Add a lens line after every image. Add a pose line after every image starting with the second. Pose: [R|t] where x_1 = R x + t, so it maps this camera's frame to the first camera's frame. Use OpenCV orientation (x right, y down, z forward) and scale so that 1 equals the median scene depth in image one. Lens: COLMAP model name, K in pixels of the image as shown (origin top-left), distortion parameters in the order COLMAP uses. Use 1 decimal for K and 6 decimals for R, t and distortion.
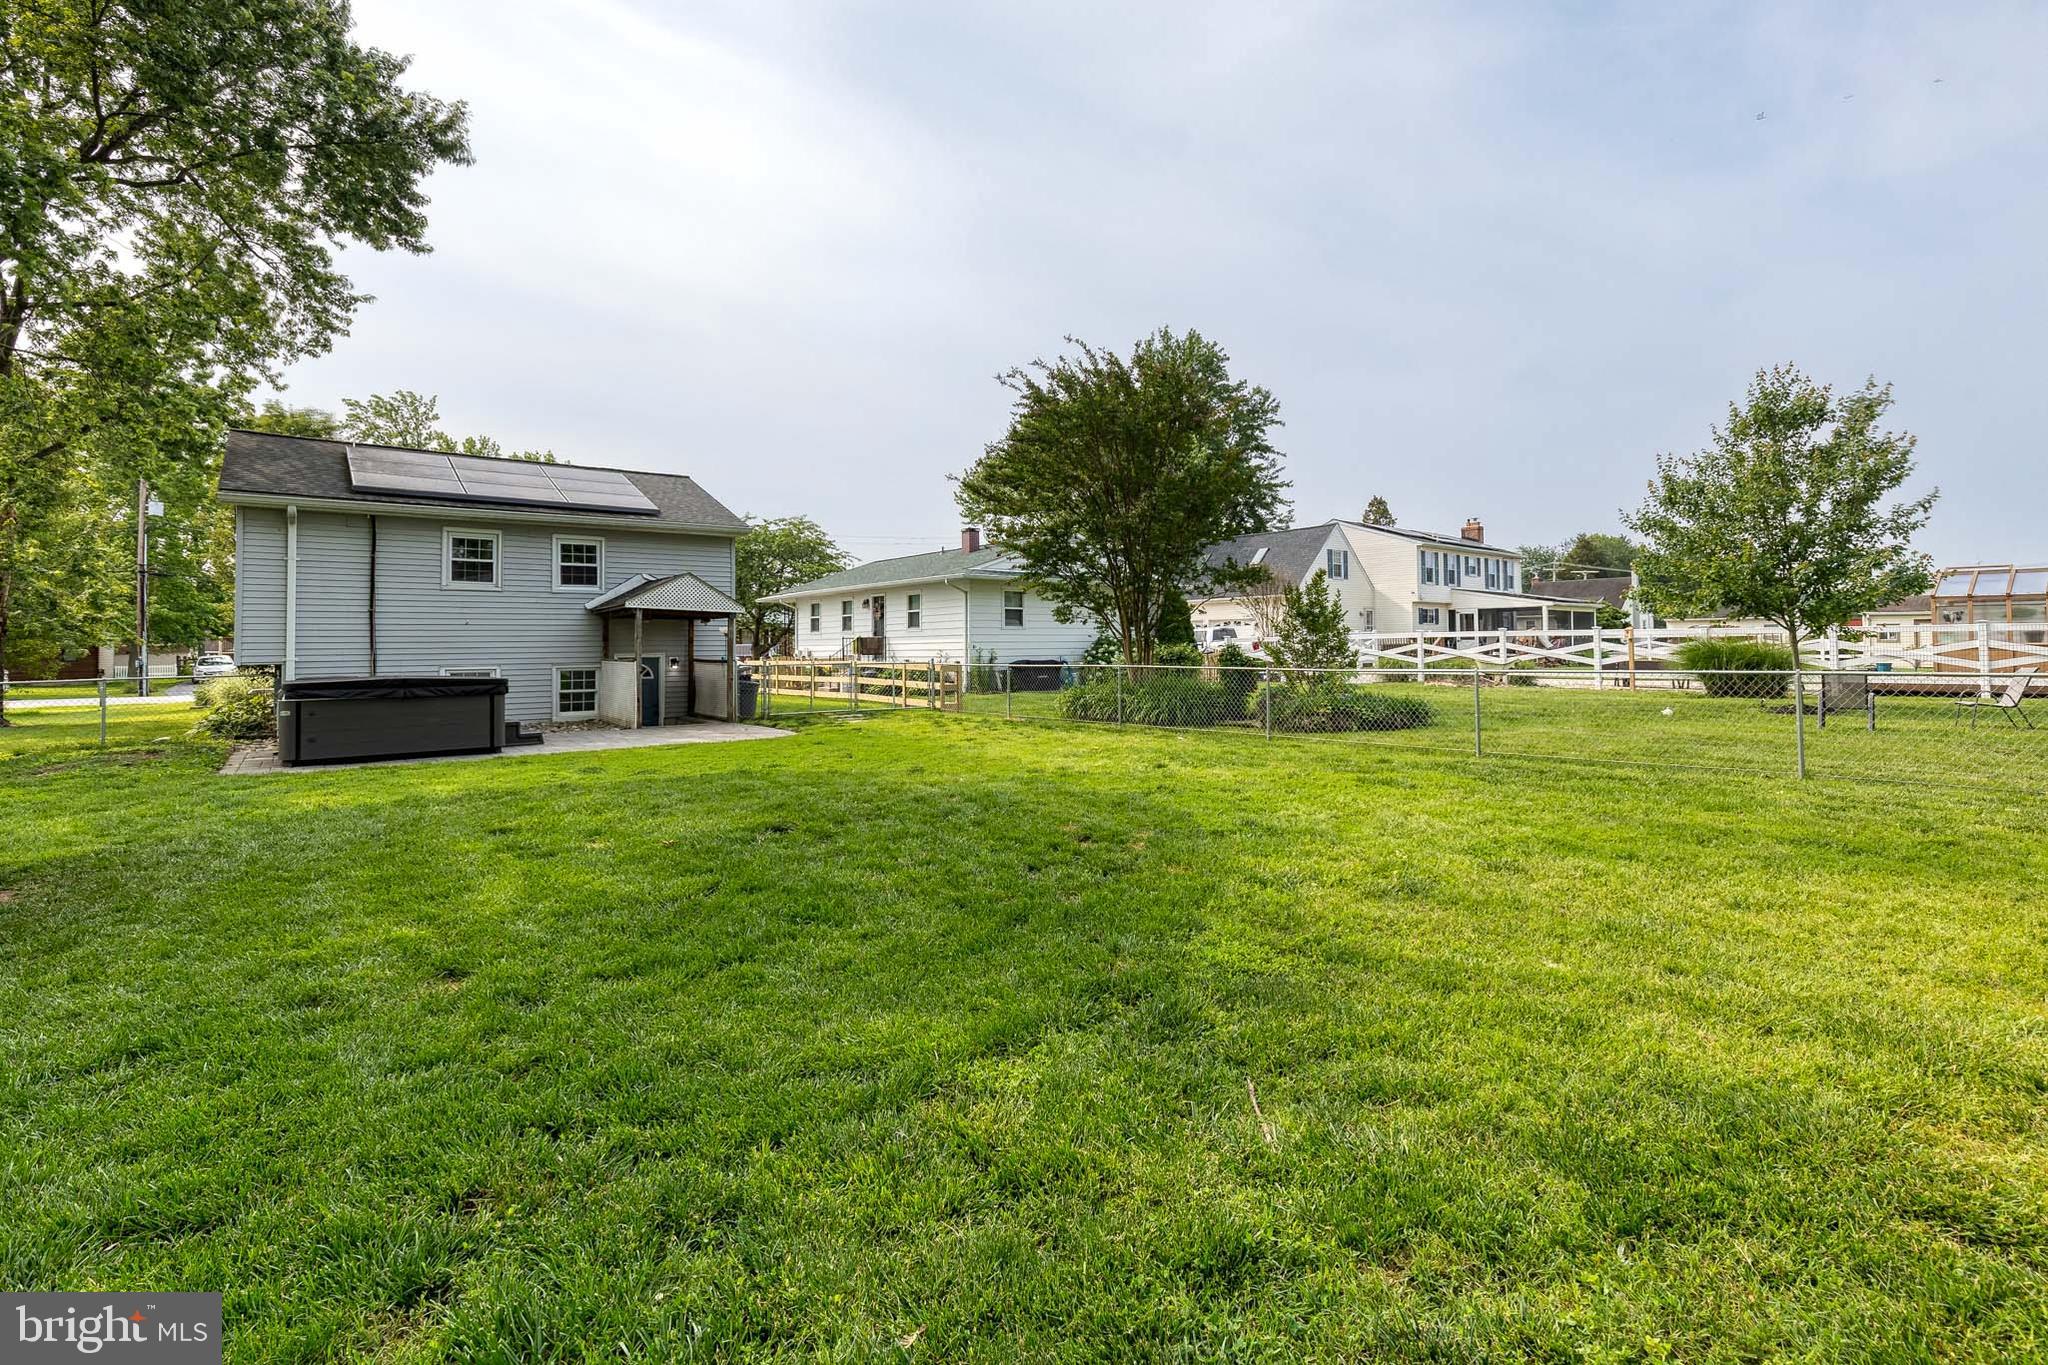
lens RADIAL K [[925.6, 0, 1037.4], [0, 925.6, 671.6], [0, 0, 1]] dist [0.009289, -0.000482]
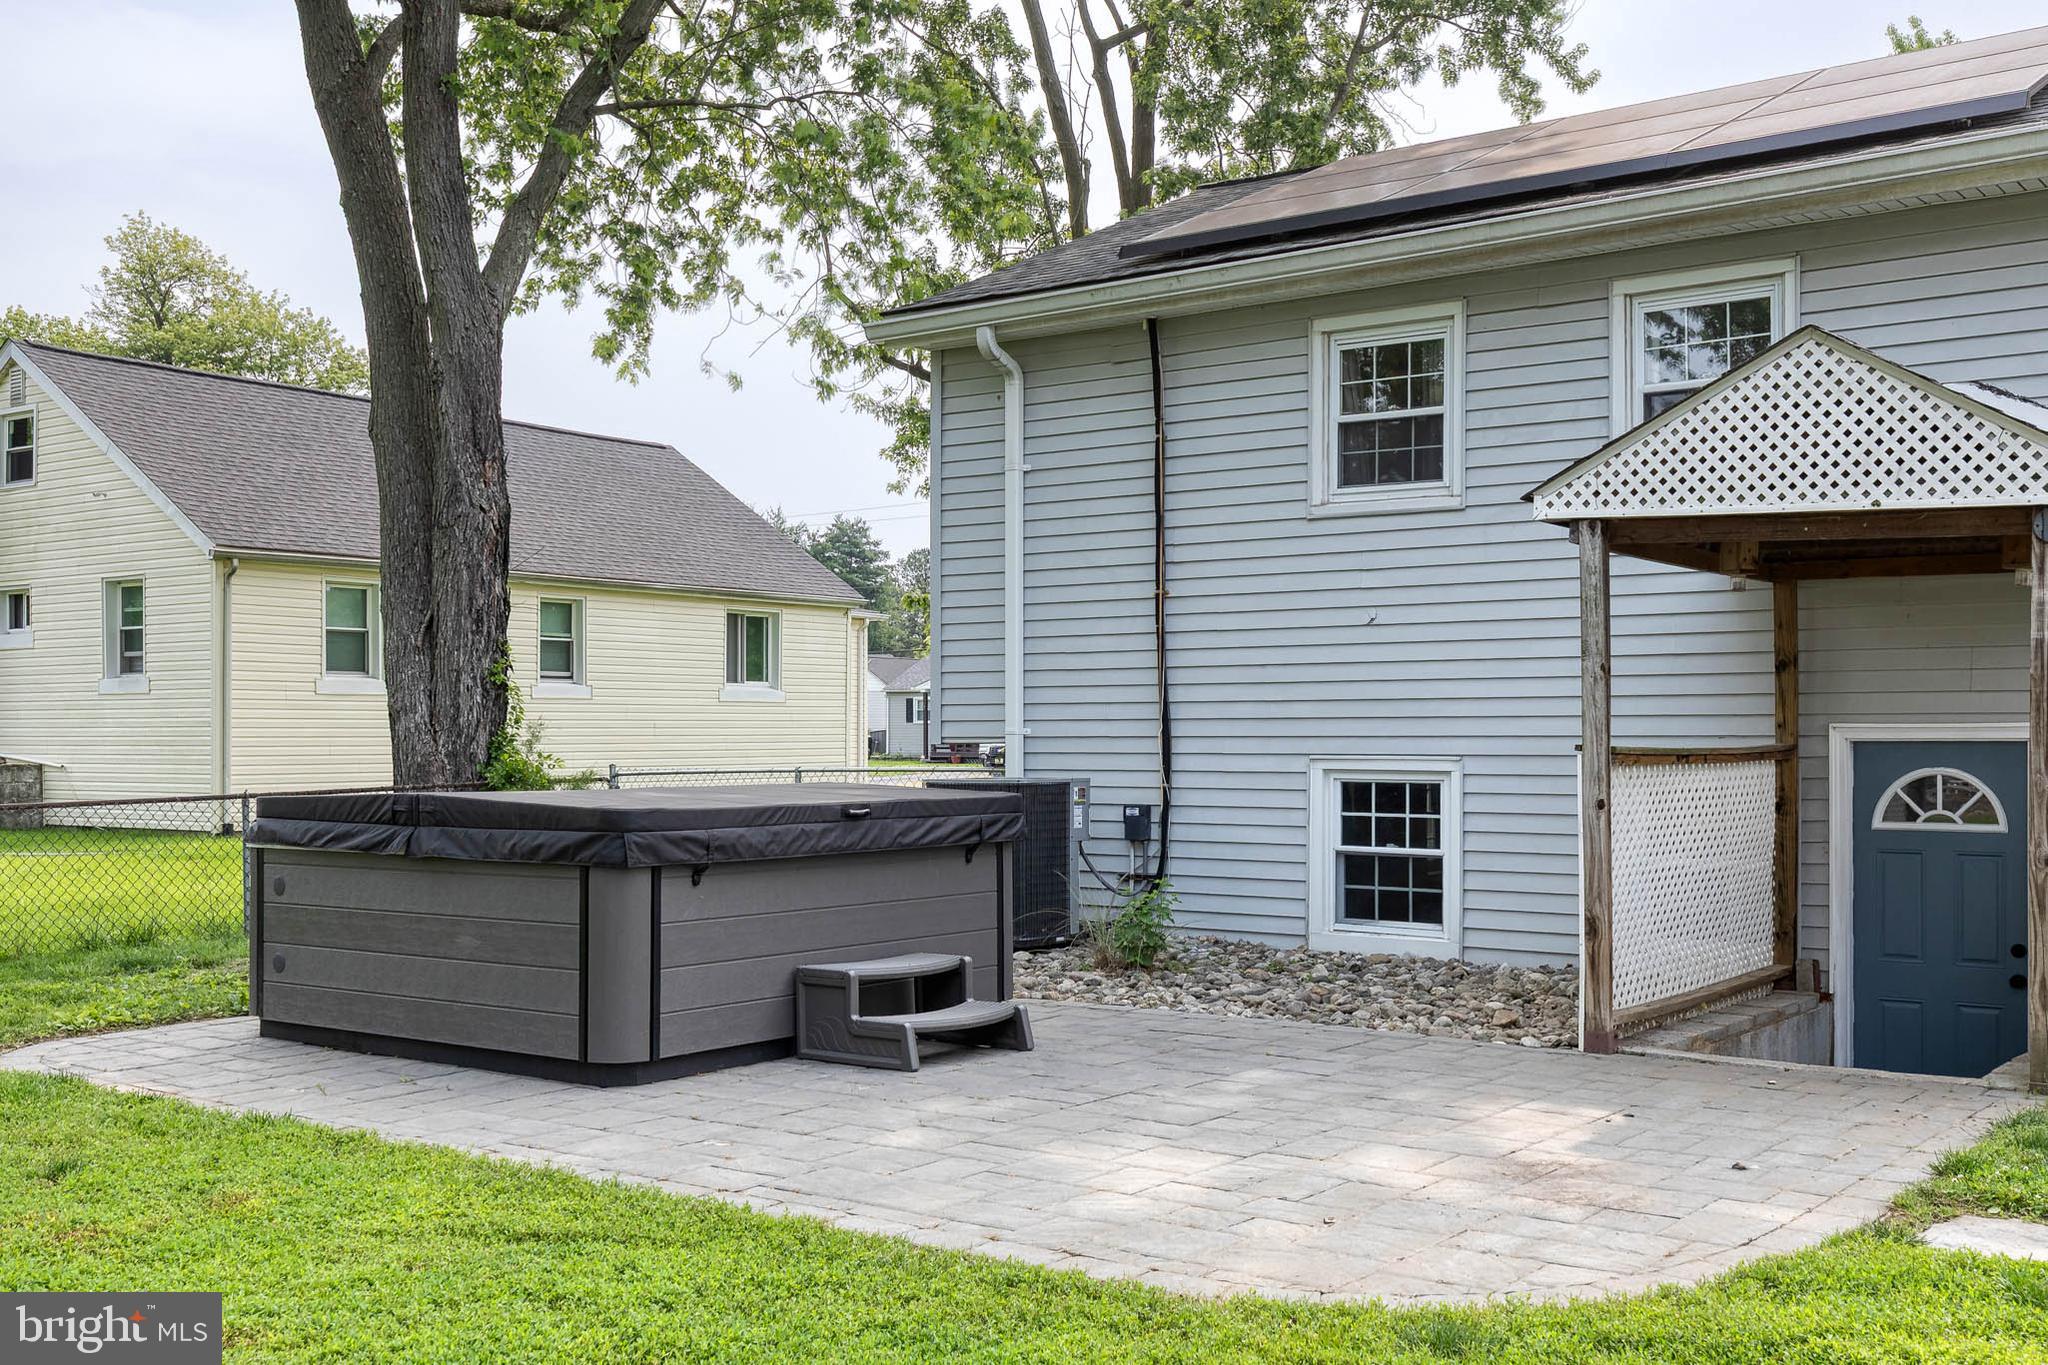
lens RADIAL K [[2033.0, 0, 1022.1], [0, 2033.0, 730.7], [0, 0, 1]] dist [-0.019529, 0.023940]
pose [[0.253281, 0.011025, -0.967330, 0.011033], [-0.026262, 0.999645, 0.004517, -0.015619], [0.967036, 0.024260, 0.253481, 0.723680]]
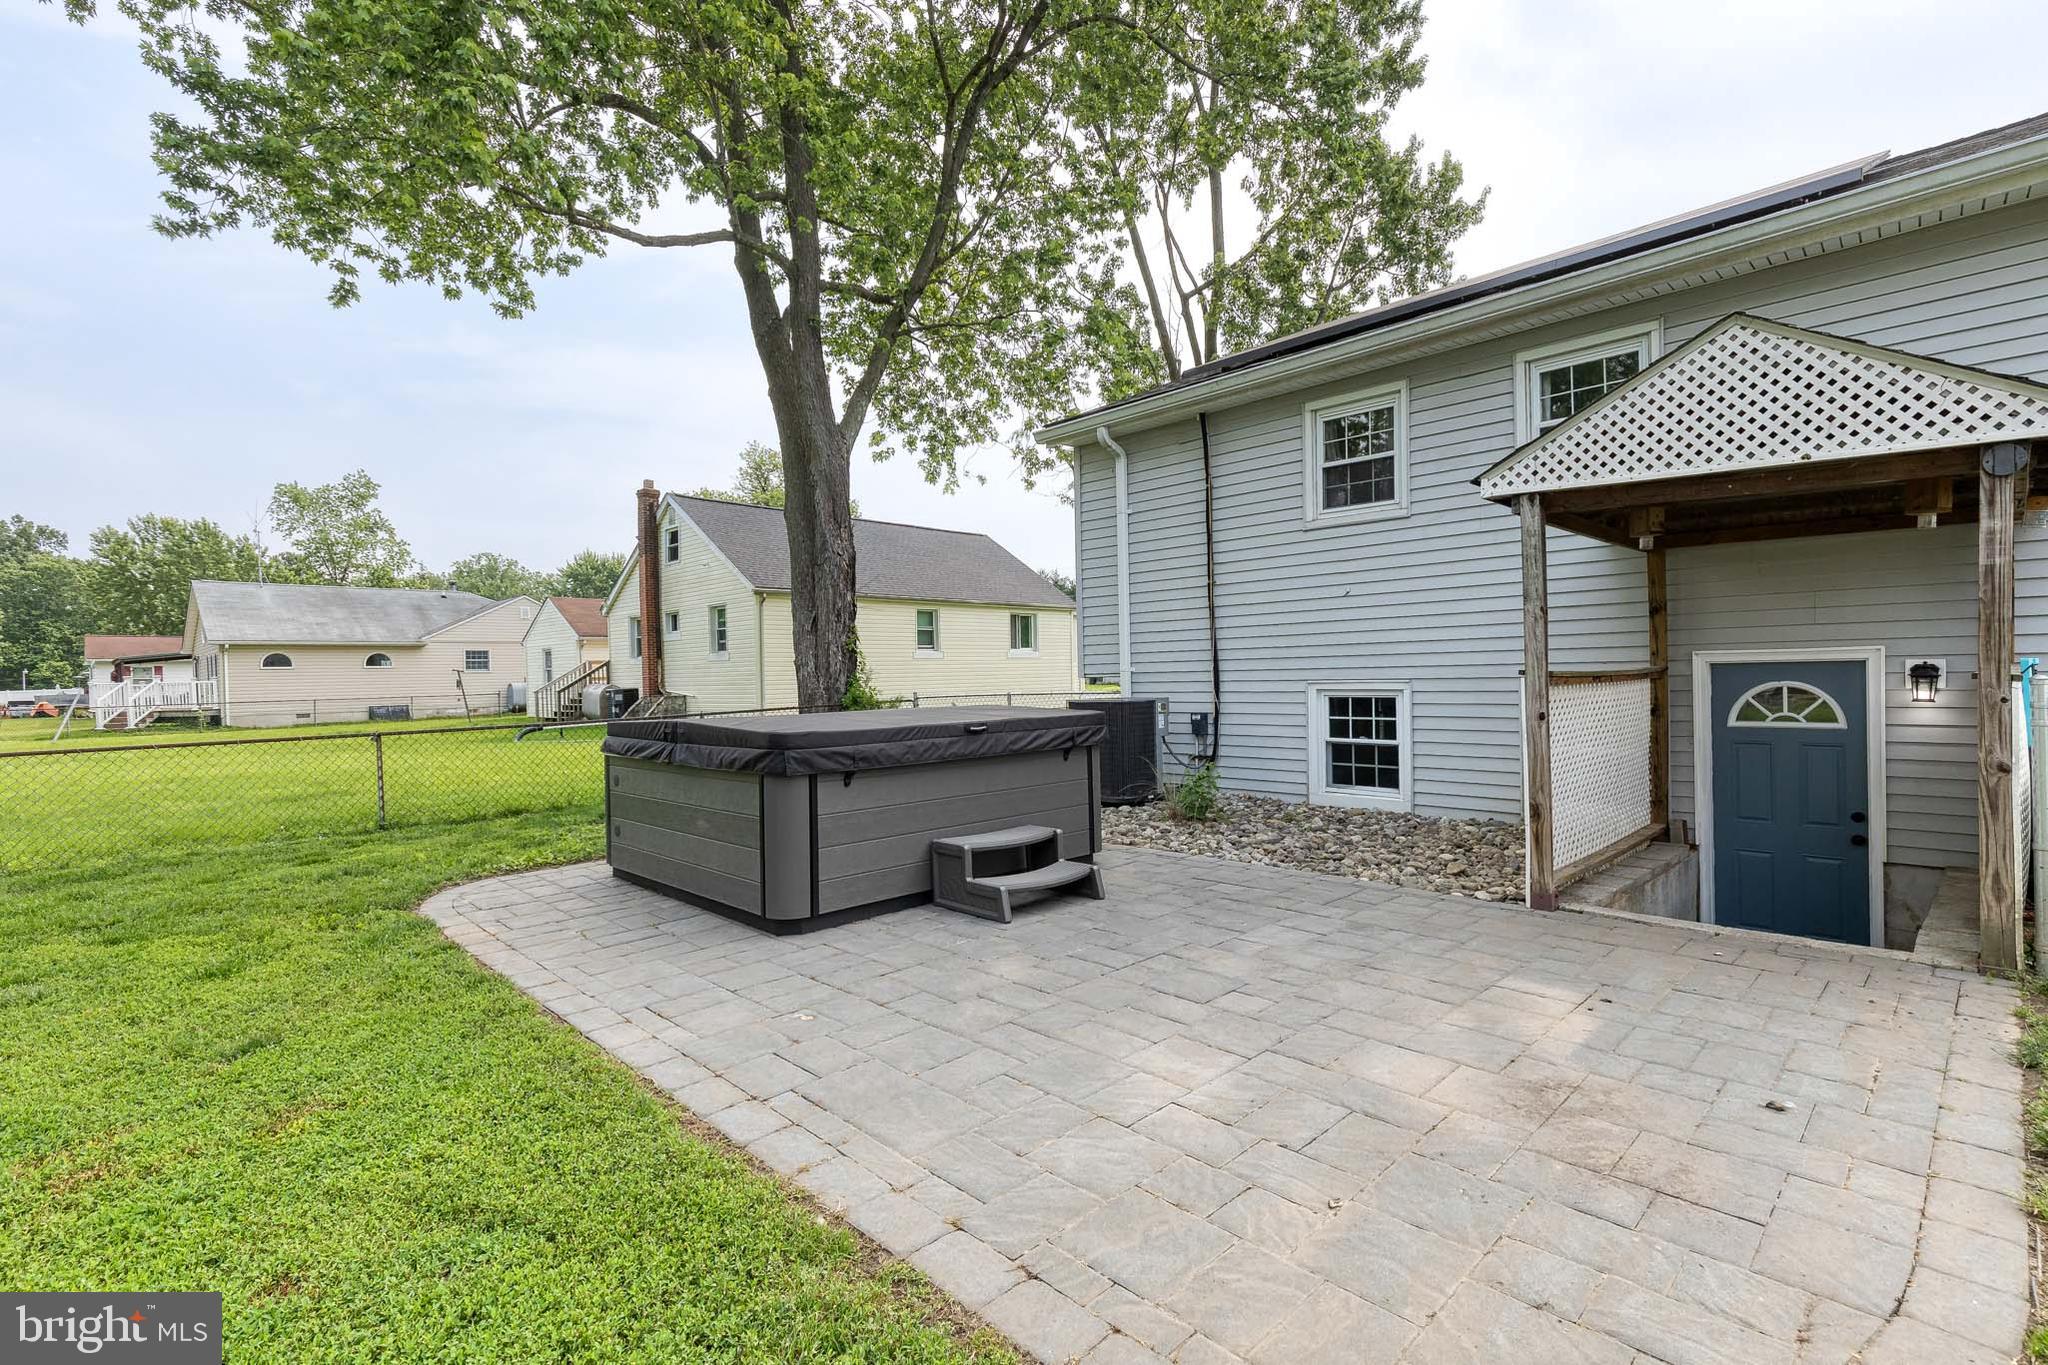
lens RADIAL K [[928.4, 0, 1037.8], [0, 928.4, 681.1], [0, 0, 1]] dist [0.010341, -0.000181]
pose [[0.111972, 0.017917, -0.993550, -0.154479], [-0.004155, 0.999837, 0.017562, -0.014640], [0.993703, 0.002162, 0.112028, 0.794396]]
